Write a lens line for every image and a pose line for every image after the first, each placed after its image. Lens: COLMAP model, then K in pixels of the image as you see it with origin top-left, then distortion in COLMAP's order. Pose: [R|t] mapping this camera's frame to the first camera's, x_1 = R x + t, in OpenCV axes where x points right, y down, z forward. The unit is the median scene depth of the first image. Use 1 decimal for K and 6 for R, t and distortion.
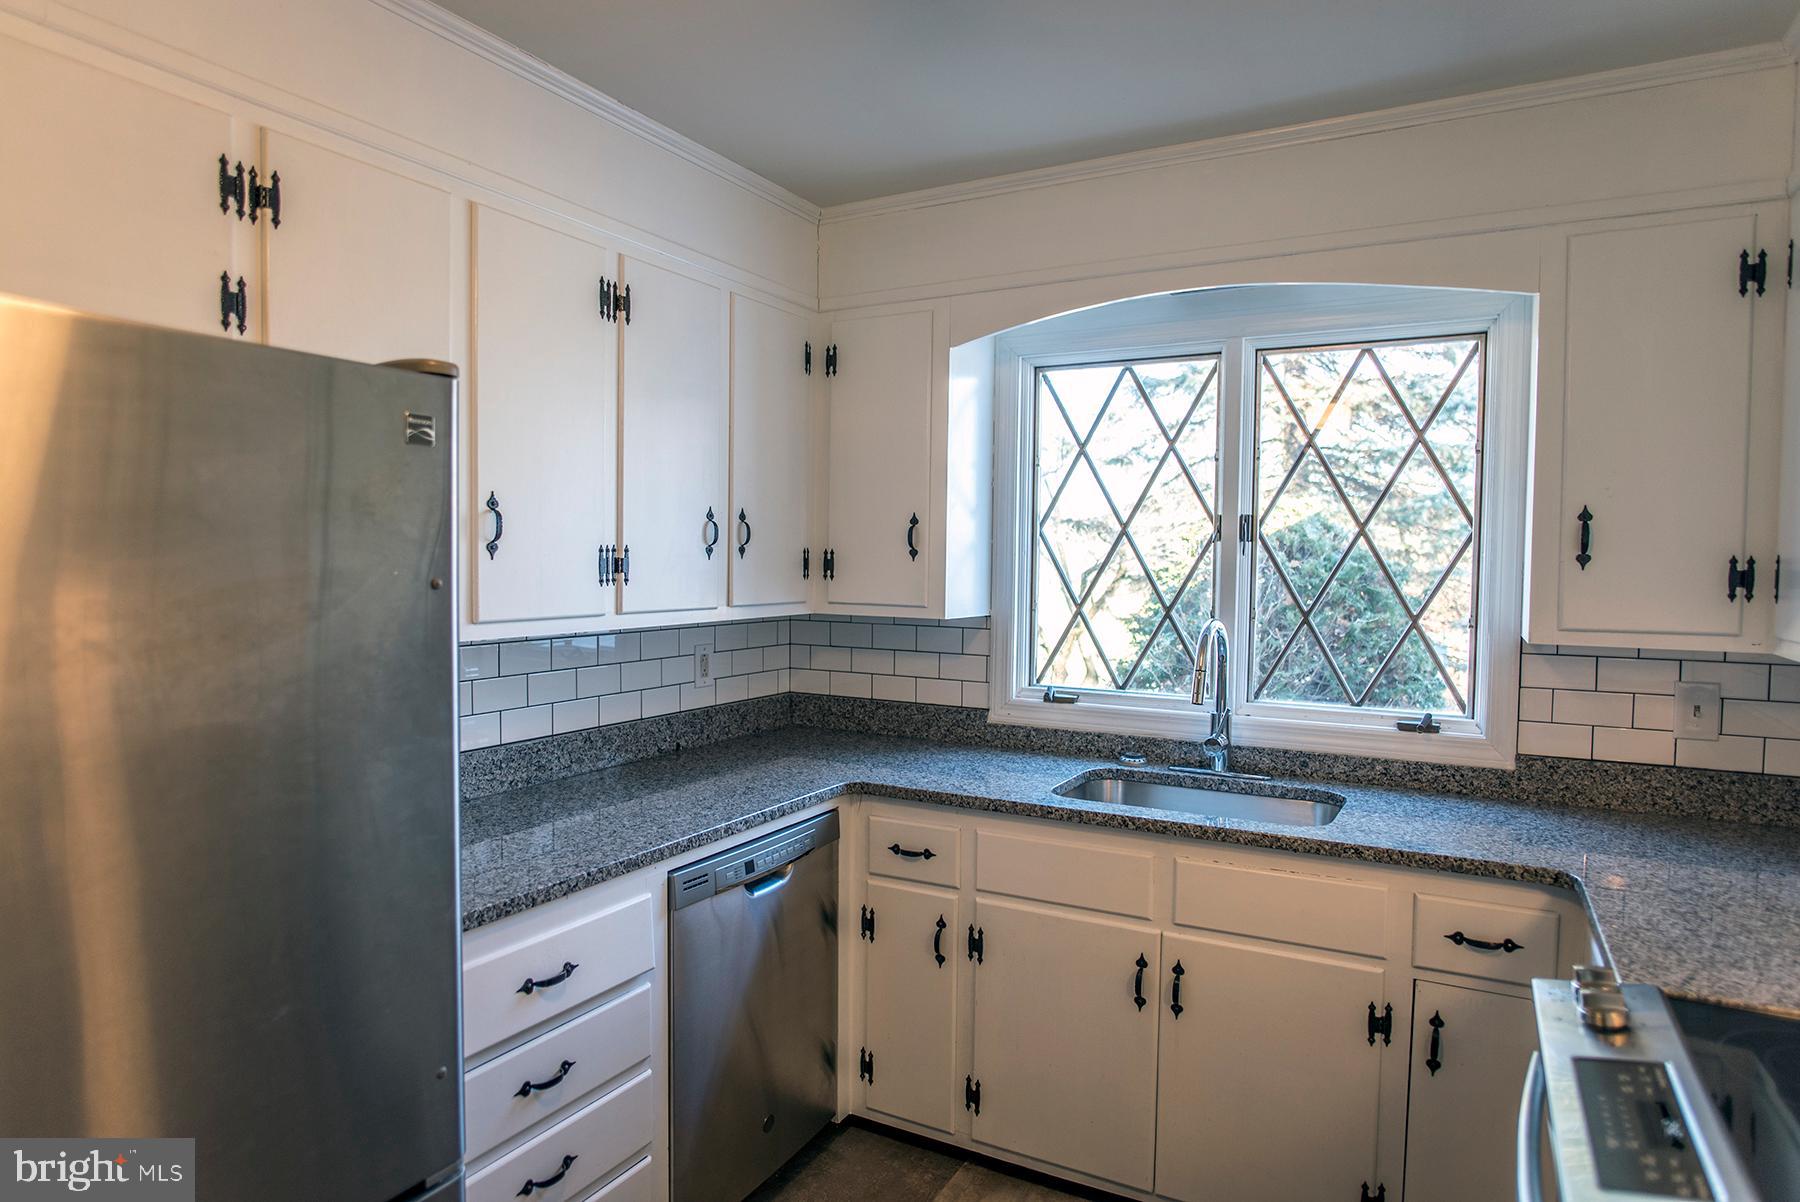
lens RADIAL K [[1035.9, 0, 902.8], [0, 1035.9, 609.6], [0, 0, 1]] dist [-0.040899, 0.017460]
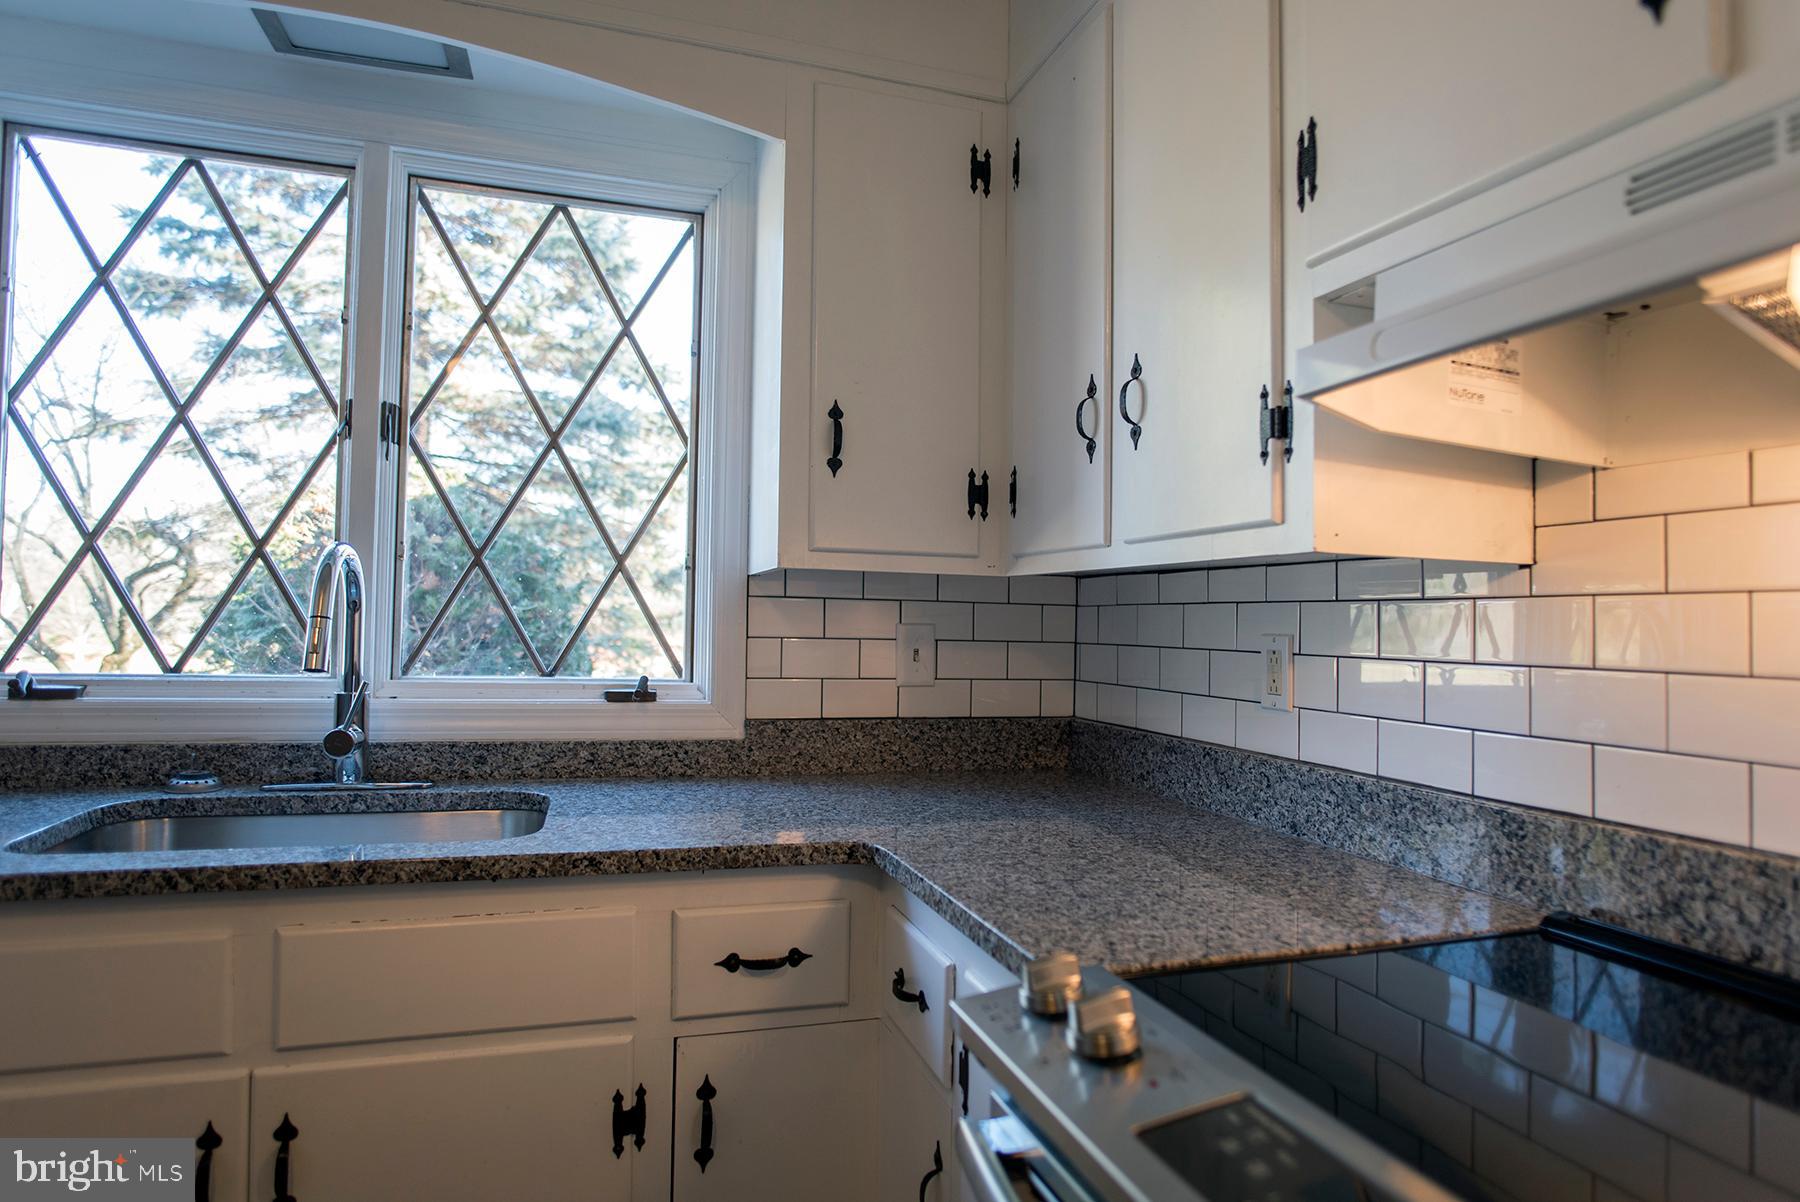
lens RADIAL K [[1035.9, 0, 902.8], [0, 1035.9, 609.6], [0, 0, 1]] dist [-0.040899, 0.017460]
pose [[0.685015, 0.015834, 0.728357, 0.083417], [0.017968, 0.999092, -0.038618, 0.086592], [-0.728308, 0.039541, 0.684108, 0.336004]]
